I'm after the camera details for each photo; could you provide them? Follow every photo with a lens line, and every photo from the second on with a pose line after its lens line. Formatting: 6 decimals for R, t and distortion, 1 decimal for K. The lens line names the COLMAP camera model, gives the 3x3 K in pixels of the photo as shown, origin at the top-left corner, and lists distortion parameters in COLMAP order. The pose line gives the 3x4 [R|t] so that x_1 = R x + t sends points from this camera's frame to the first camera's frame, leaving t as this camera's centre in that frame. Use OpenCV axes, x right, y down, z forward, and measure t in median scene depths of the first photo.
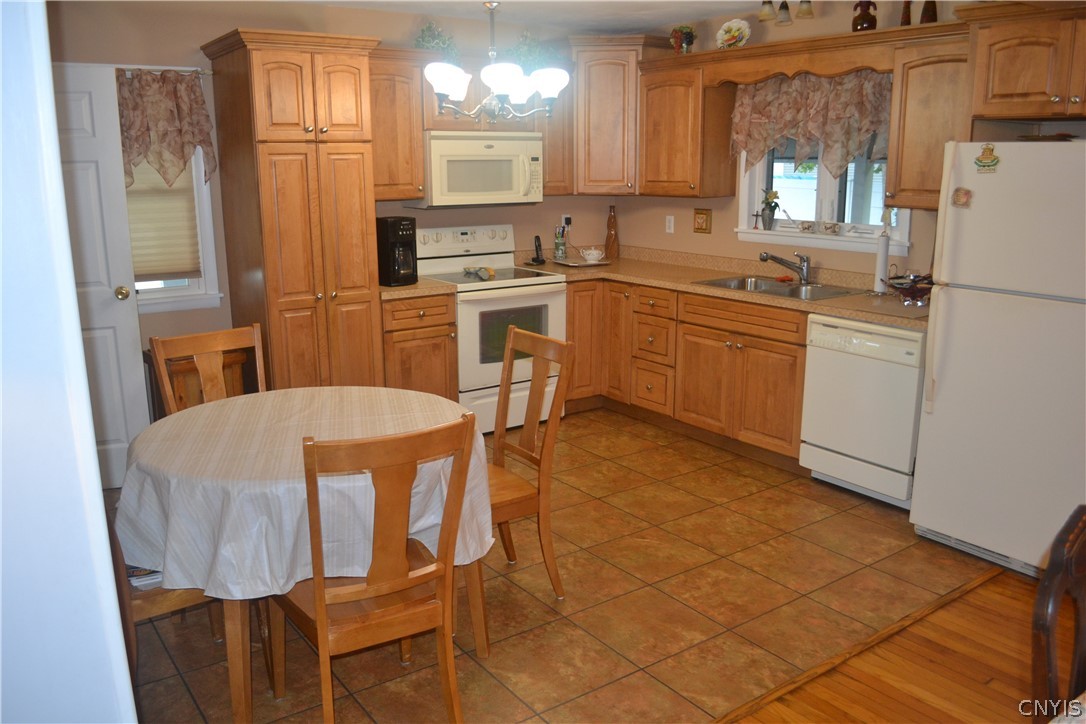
lens RADIAL K [[869.9, 0, 543.0], [0, 869.9, 362.0], [0, 0, 1]] dist [-0.083101, 0.014011]
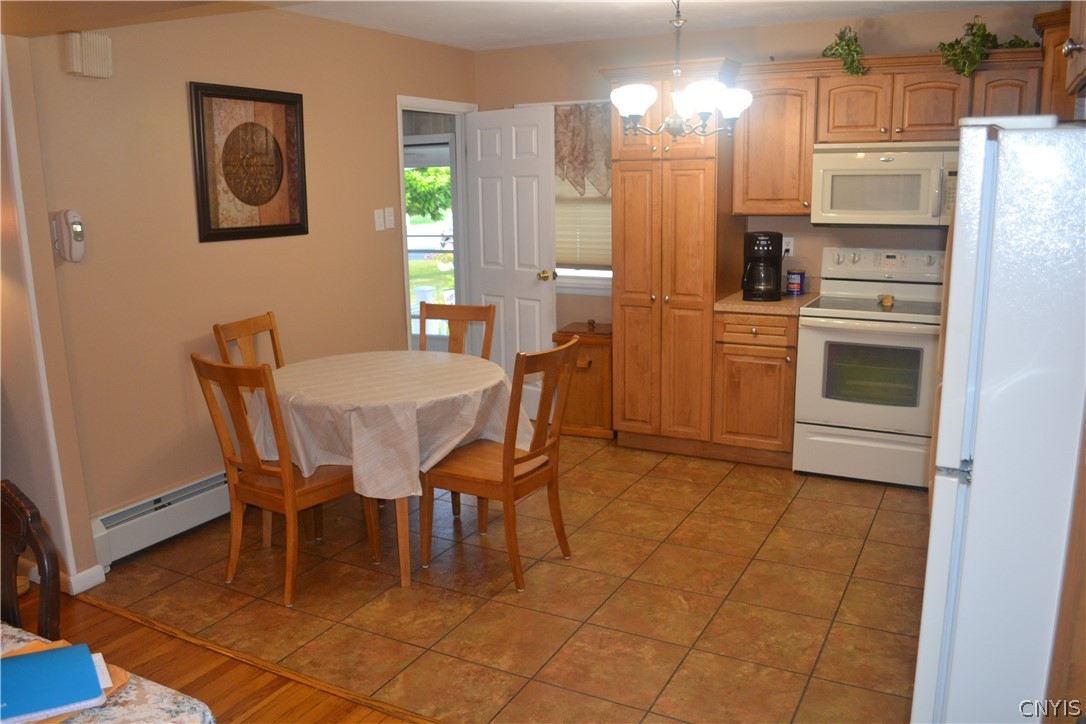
lens RADIAL K [[869.9, 0, 543.0], [0, 869.9, 362.0], [0, 0, 1]] dist [-0.083101, 0.014011]
pose [[0.442726, 0.181616, -0.878071, 0.671247], [-0.183841, 0.976854, 0.109355, -0.090937], [0.877608, 0.113012, 0.465867, 0.361471]]
